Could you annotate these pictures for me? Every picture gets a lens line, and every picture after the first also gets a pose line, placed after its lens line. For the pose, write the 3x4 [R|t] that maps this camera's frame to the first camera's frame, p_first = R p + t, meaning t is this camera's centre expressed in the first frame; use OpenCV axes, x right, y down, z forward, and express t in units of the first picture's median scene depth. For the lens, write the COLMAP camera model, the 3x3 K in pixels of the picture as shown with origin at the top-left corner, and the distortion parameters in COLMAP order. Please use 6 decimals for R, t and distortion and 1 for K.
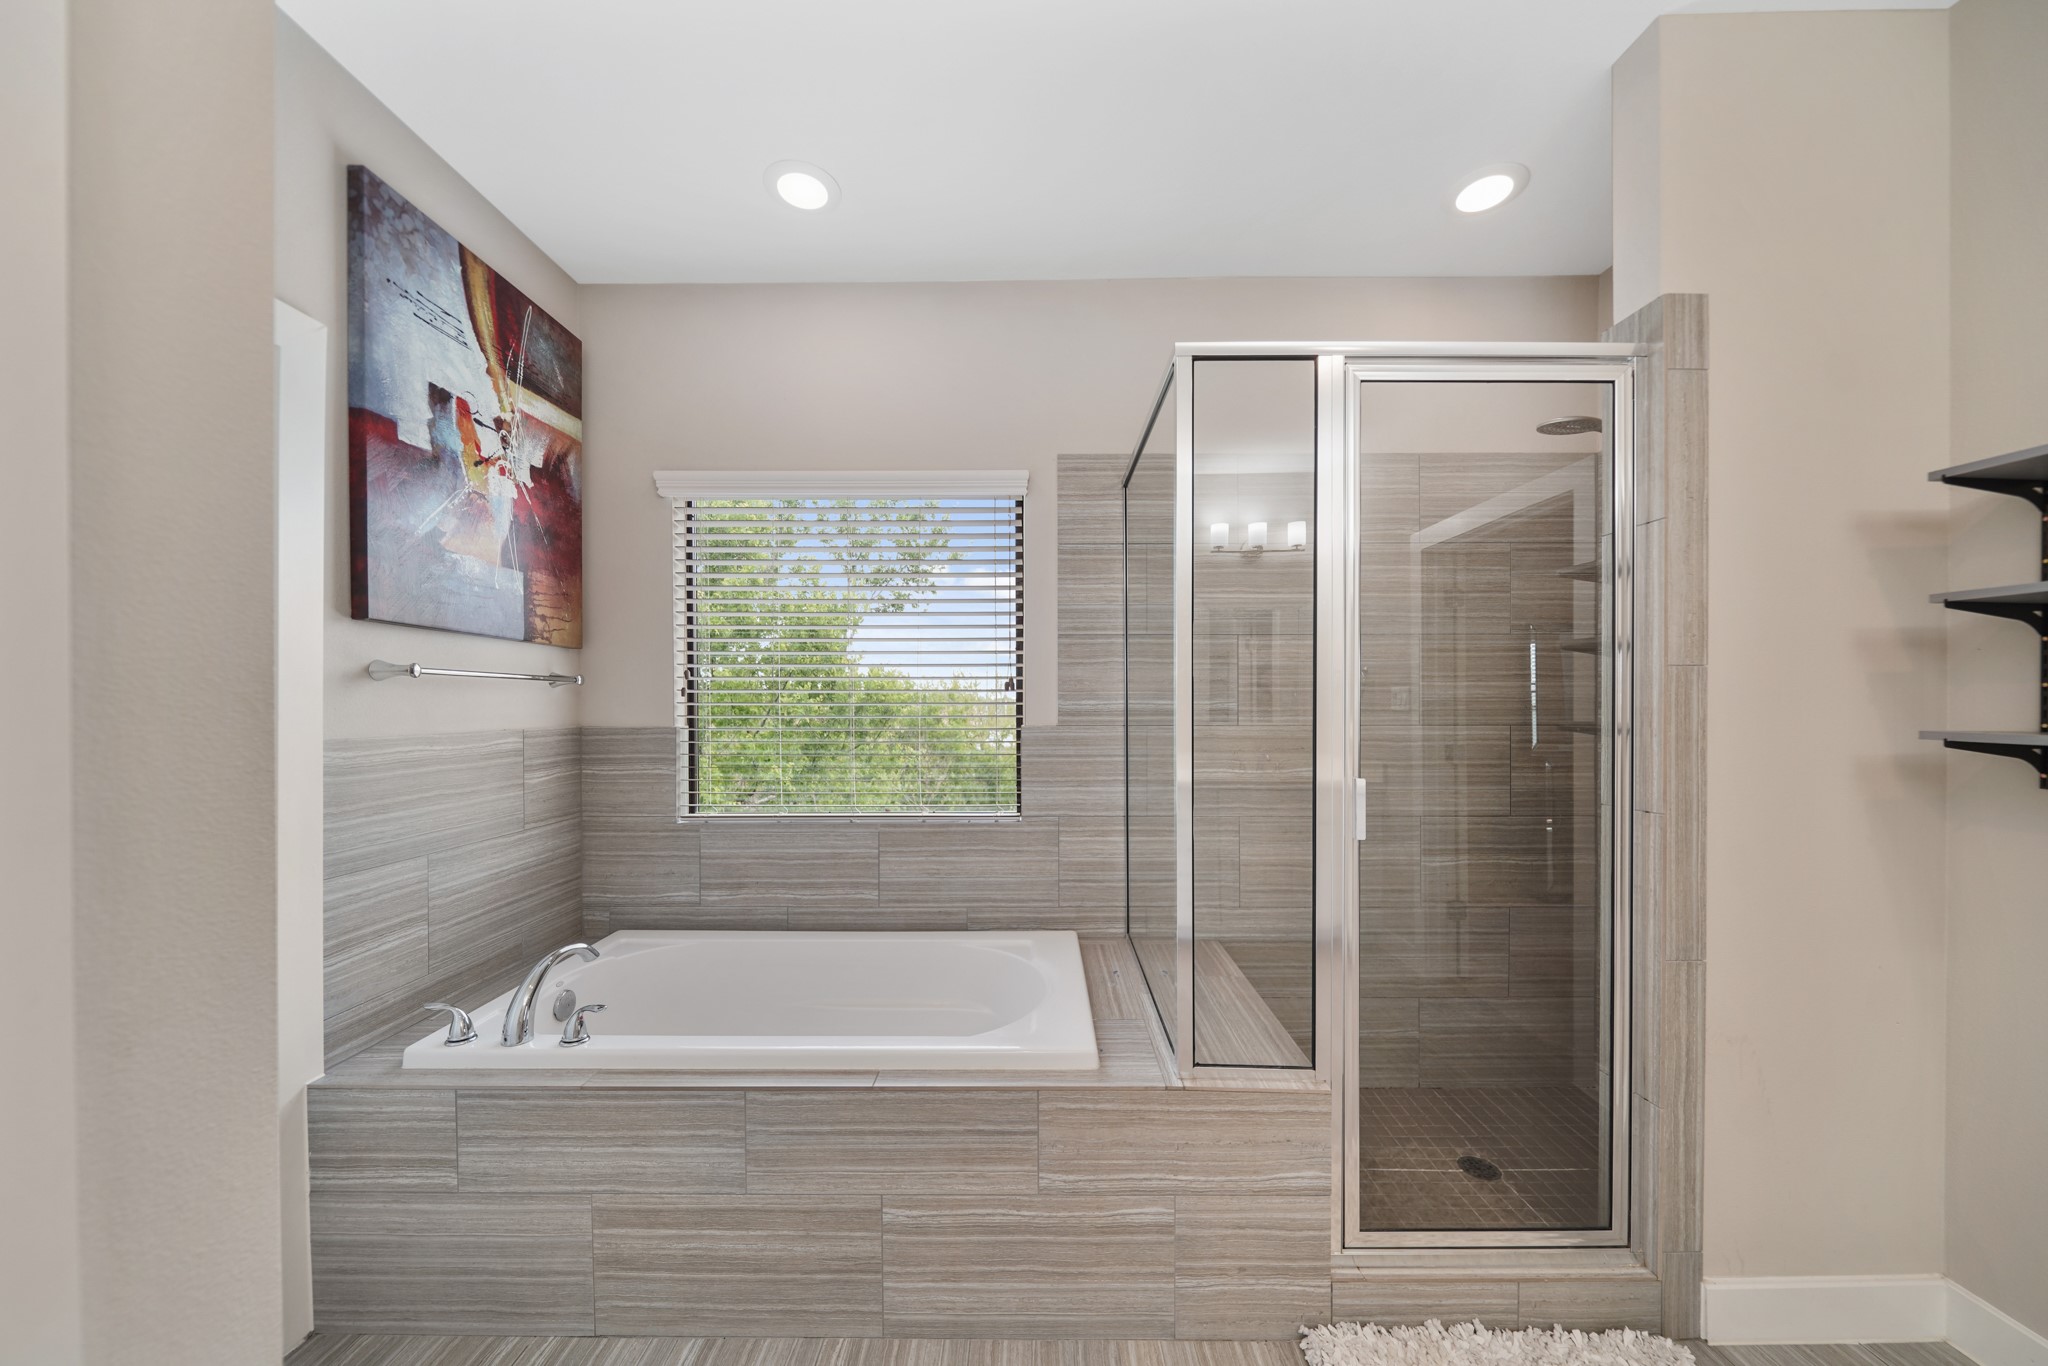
lens RADIAL K [[707.8, 0, 1032.5], [0, 707.8, 708.6], [0, 0, 1]] dist [-0.004497, -0.000194]
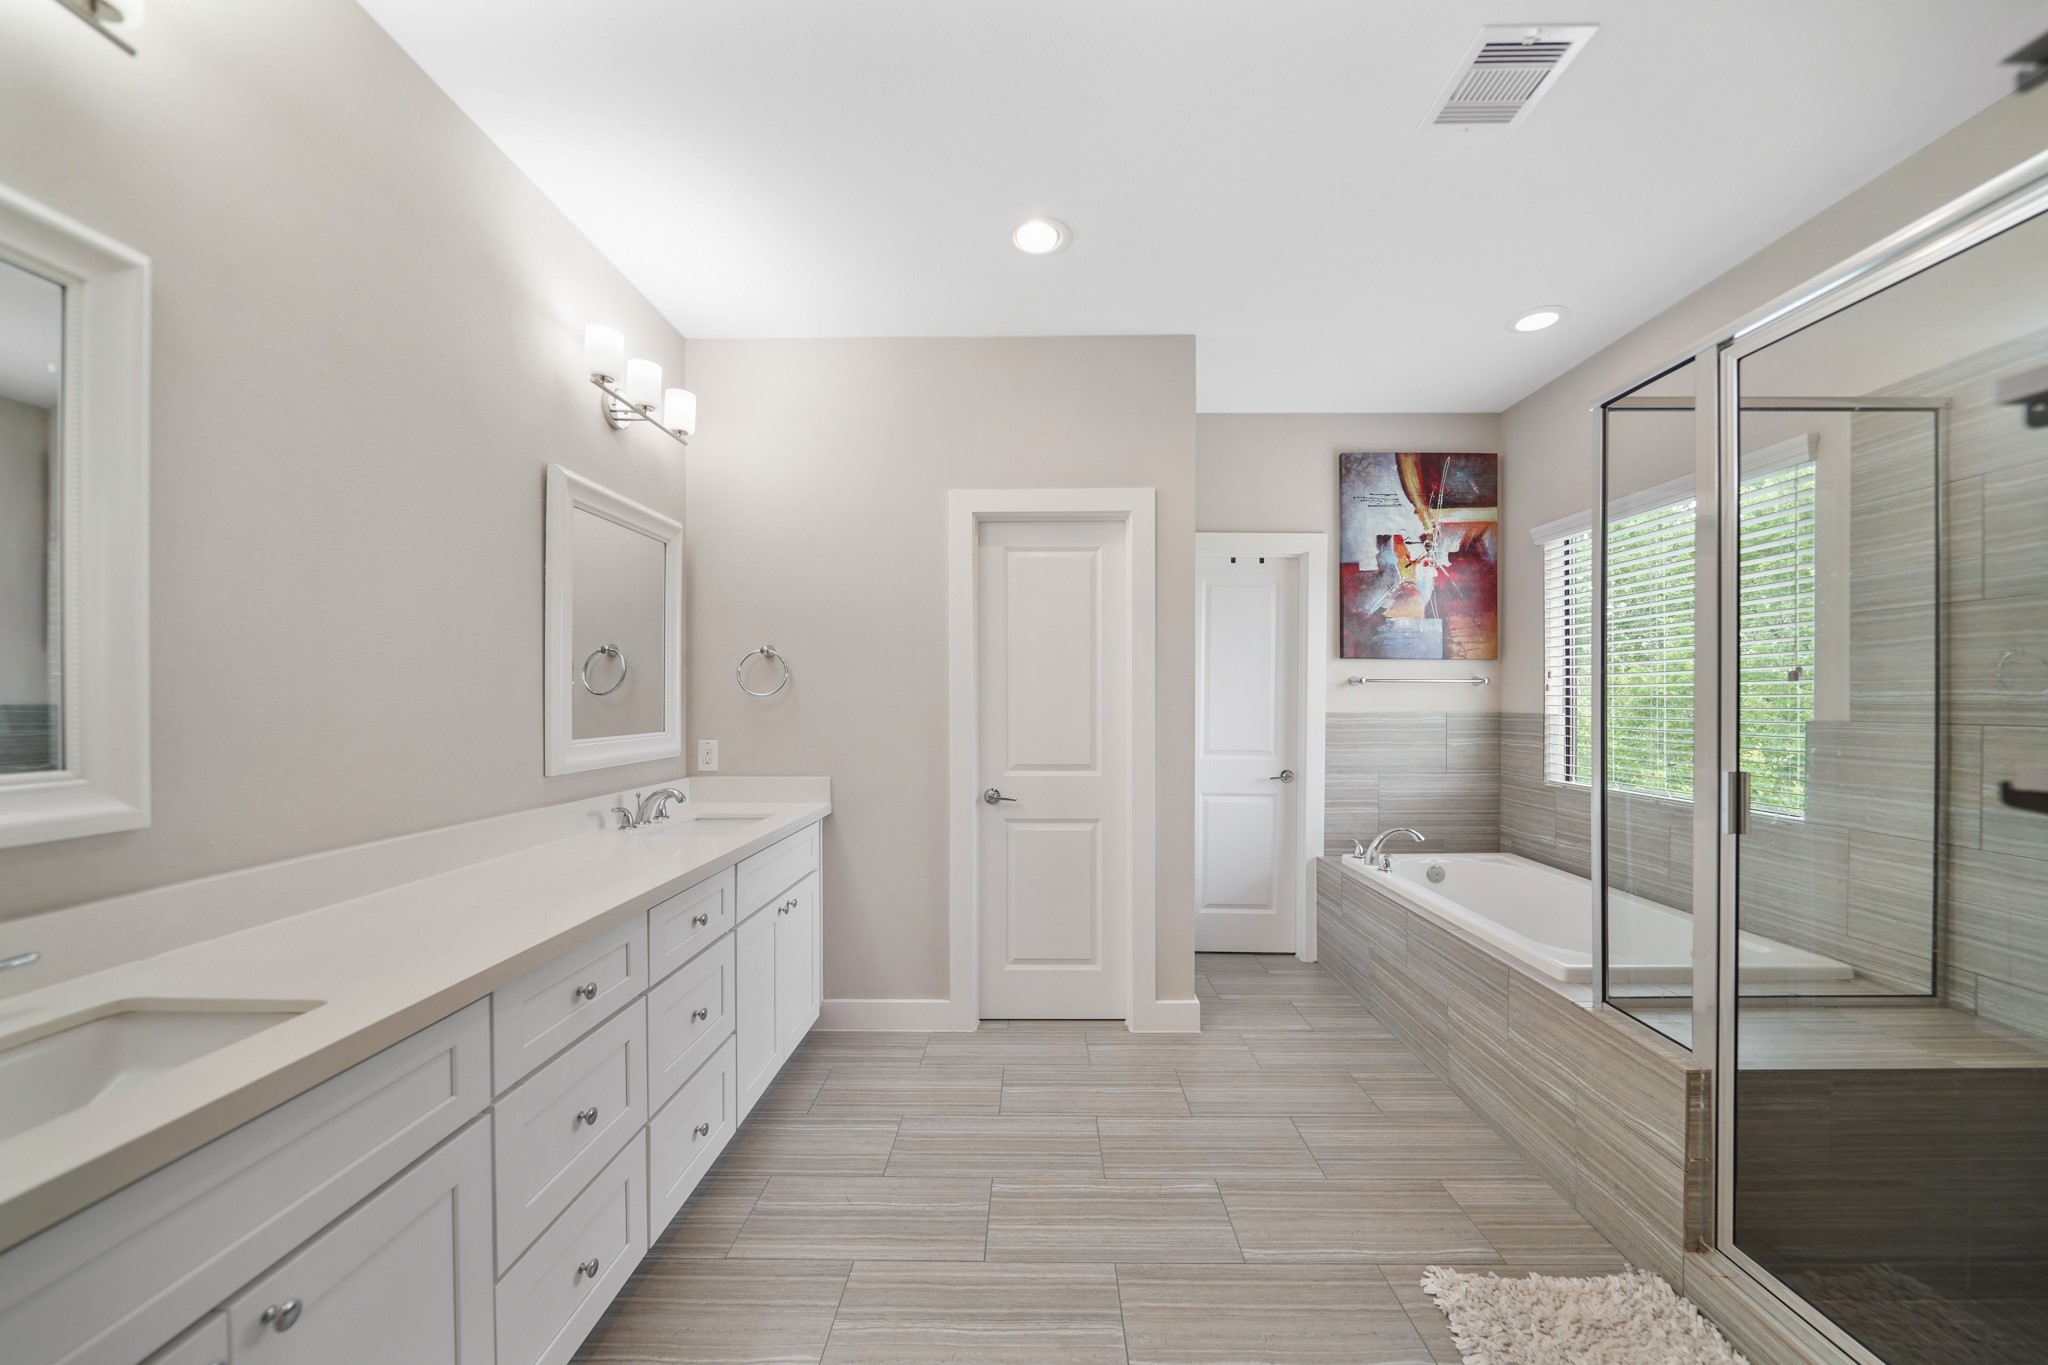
lens RADIAL K [[745.5, 0, 1030.3], [0, 745.5, 701.2], [0, 0, 1]] dist [-0.005955, -0.000155]
pose [[-0.009364, 0.003946, -0.999948, 1.175011], [-0.004860, 0.999980, 0.003992, 0.001907], [0.999944, 0.004898, -0.009345, 0.038866]]
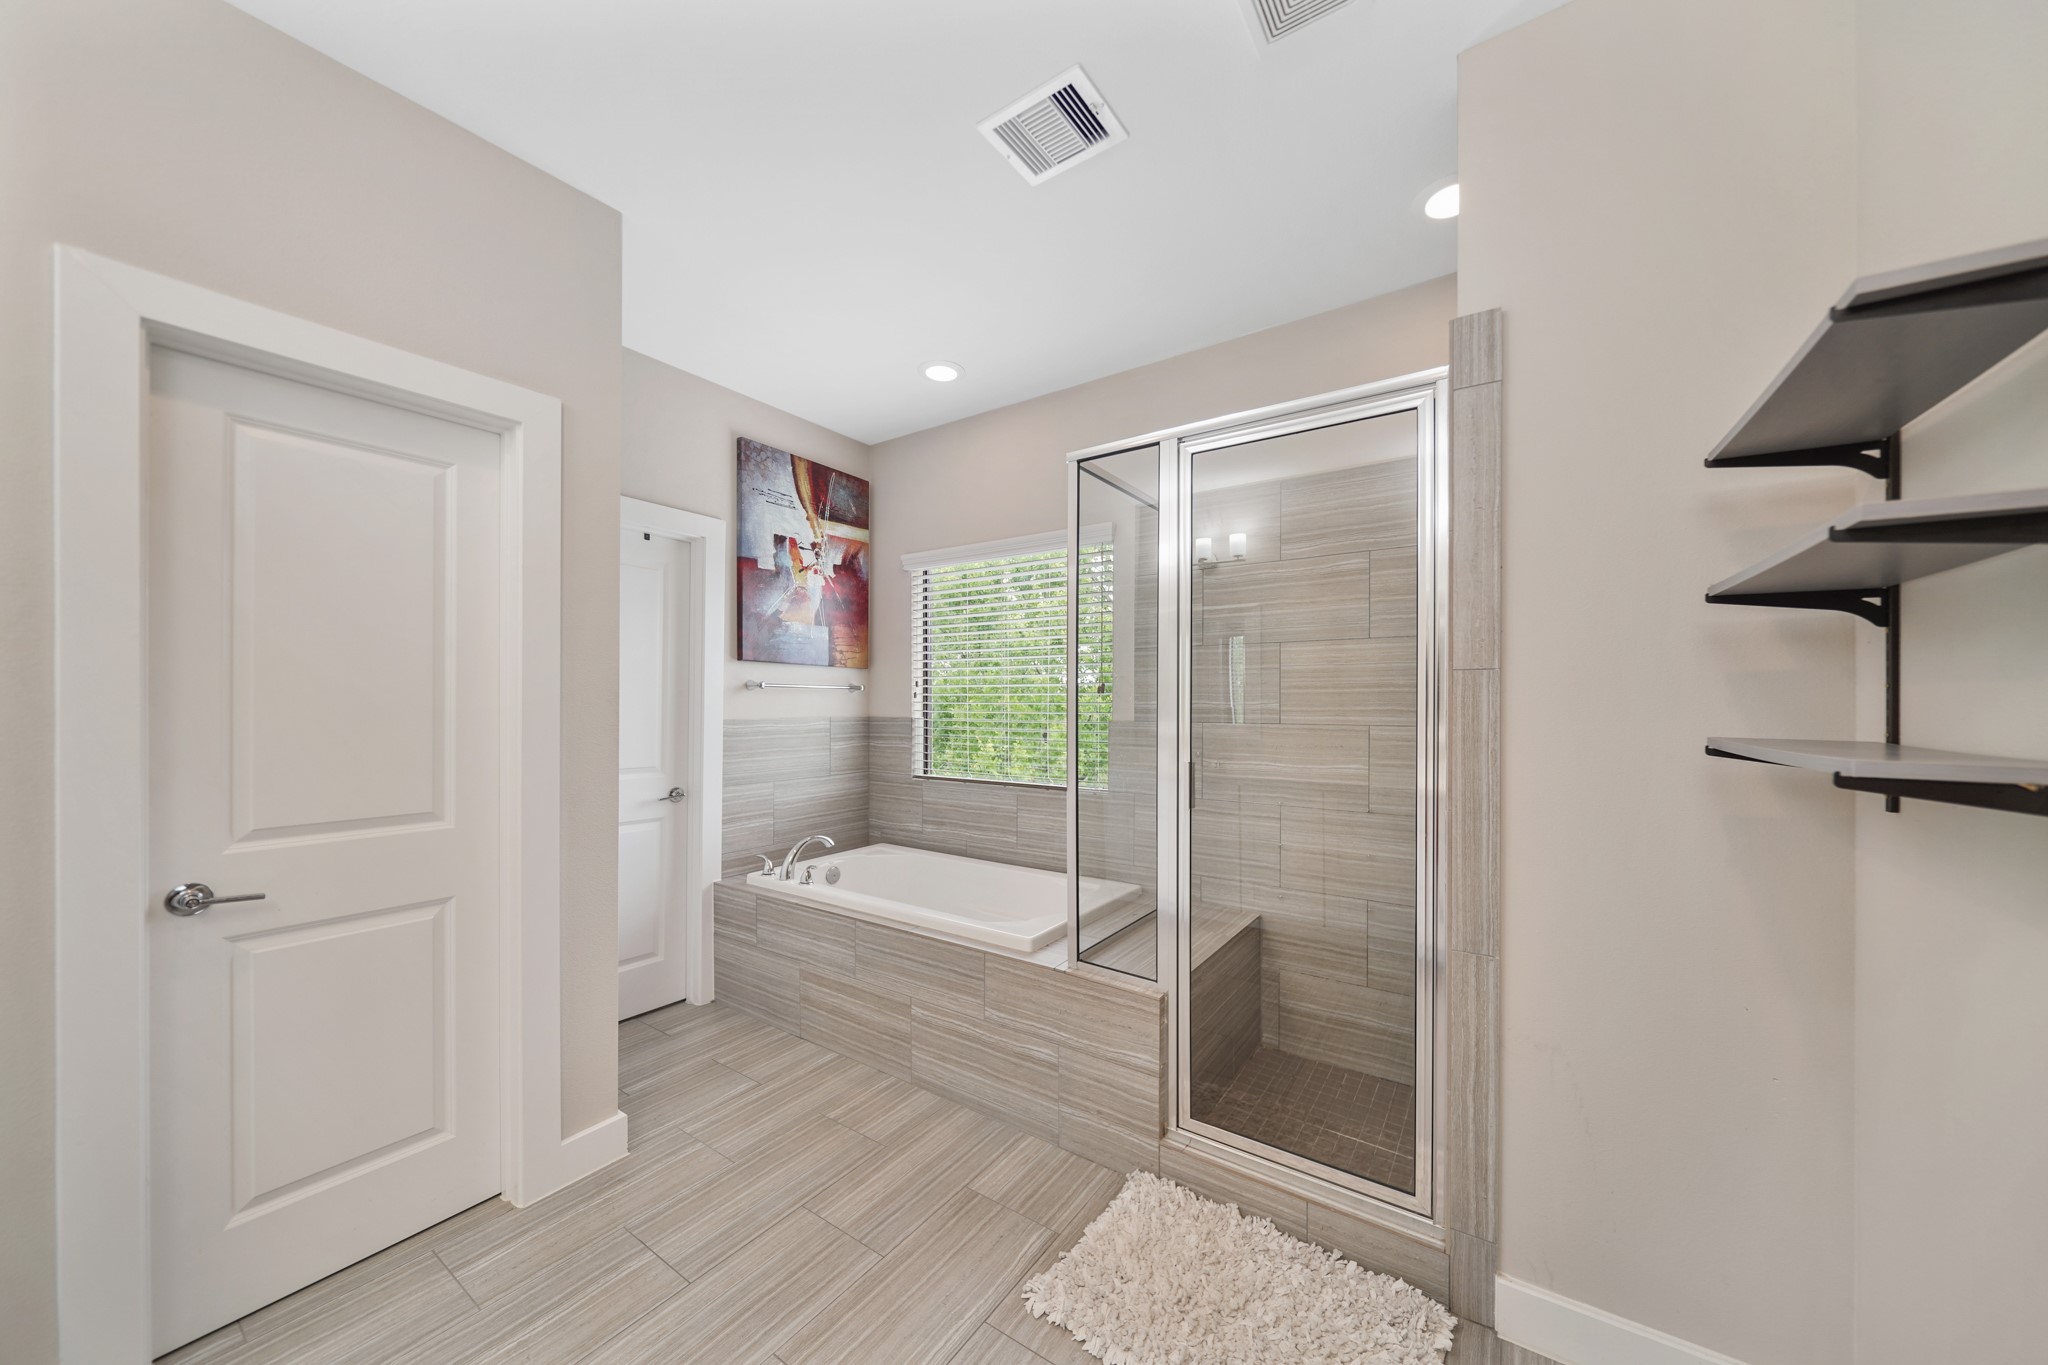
lens RADIAL K [[708.3, 0, 1033.3], [0, 708.3, 702.4], [0, 0, 1]] dist [-0.001331, -0.000235]
pose [[0.827178, 0.003150, -0.561932, 0.753003], [-0.006900, 0.999966, -0.004551, -0.002501], [0.561898, 0.007642, 0.827171, -0.178406]]
